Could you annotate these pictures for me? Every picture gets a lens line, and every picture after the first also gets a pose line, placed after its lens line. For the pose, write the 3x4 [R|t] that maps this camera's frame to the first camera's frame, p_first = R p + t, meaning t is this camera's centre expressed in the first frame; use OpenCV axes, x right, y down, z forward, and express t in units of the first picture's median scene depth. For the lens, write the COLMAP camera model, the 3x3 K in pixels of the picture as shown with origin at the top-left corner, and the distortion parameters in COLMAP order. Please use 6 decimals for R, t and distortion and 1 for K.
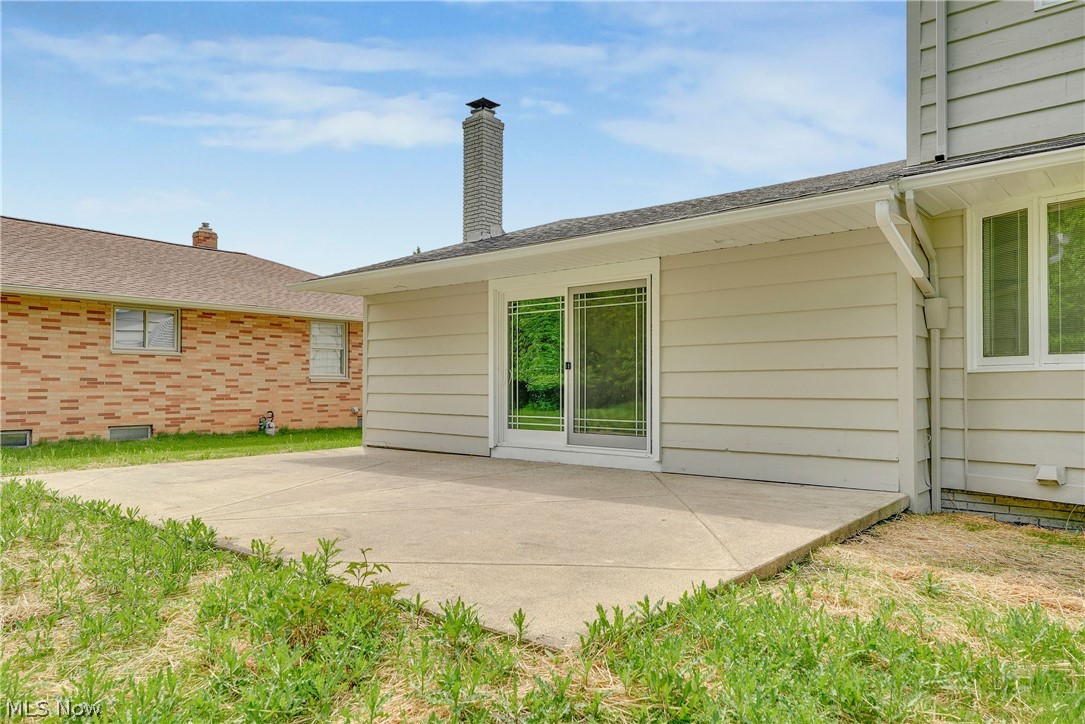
lens RADIAL K [[728.6, 0, 541.0], [0, 728.6, 386.3], [0, 0, 1]] dist [0.021837, 0.000406]
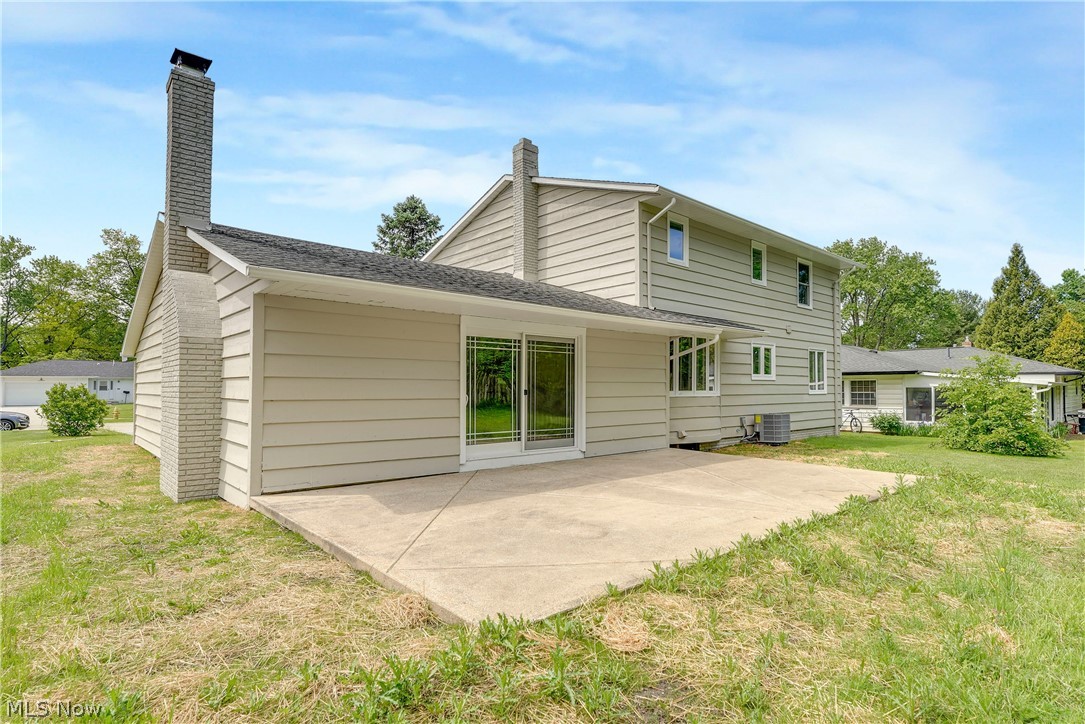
lens RADIAL K [[565.8, 0, 542.7], [0, 565.8, 388.6], [0, 0, 1]] dist [0.001072, 0.000772]
pose [[0.130880, 0.010057, 0.991347, -0.638001], [0.010526, 0.999878, -0.011534, -0.014213], [-0.991342, 0.011944, 0.130758, 0.528427]]
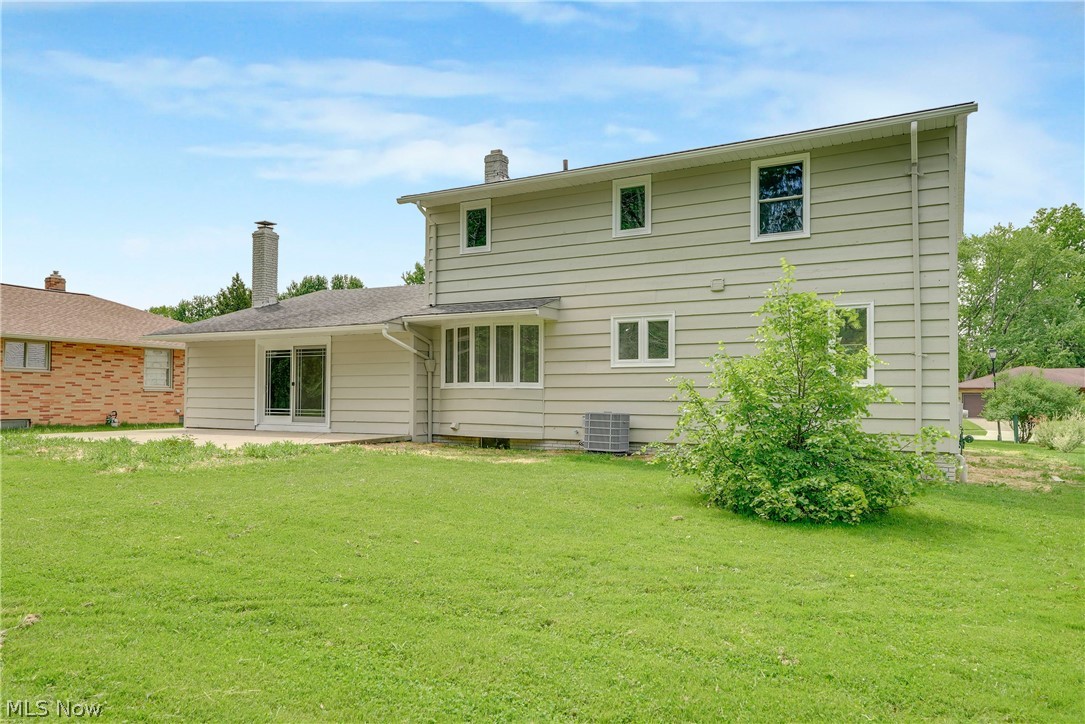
lens RADIAL K [[728.6, 0, 541.0], [0, 728.6, 386.3], [0, 0, 1]] dist [0.021837, 0.000406]
pose [[0.976747, 0.008648, 0.214220, 0.178738], [-0.005001, 0.999833, -0.017557, 0.007346], [-0.214336, 0.016077, 0.976628, -0.746115]]
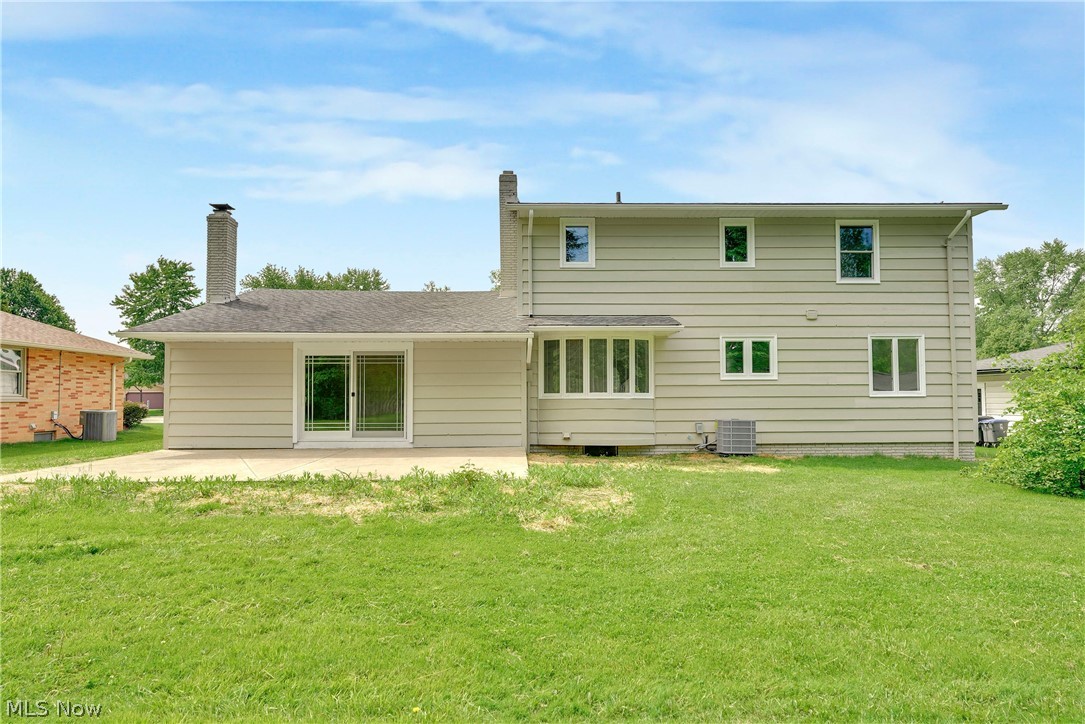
lens RADIAL K [[565.8, 0, 542.7], [0, 565.8, 388.6], [0, 0, 1]] dist [0.001072, 0.000772]
pose [[0.743073, 0.005907, 0.669185, -0.354565], [0.004941, 0.999885, -0.014313, -0.012792], [-0.669192, 0.013943, 0.742958, -0.233942]]
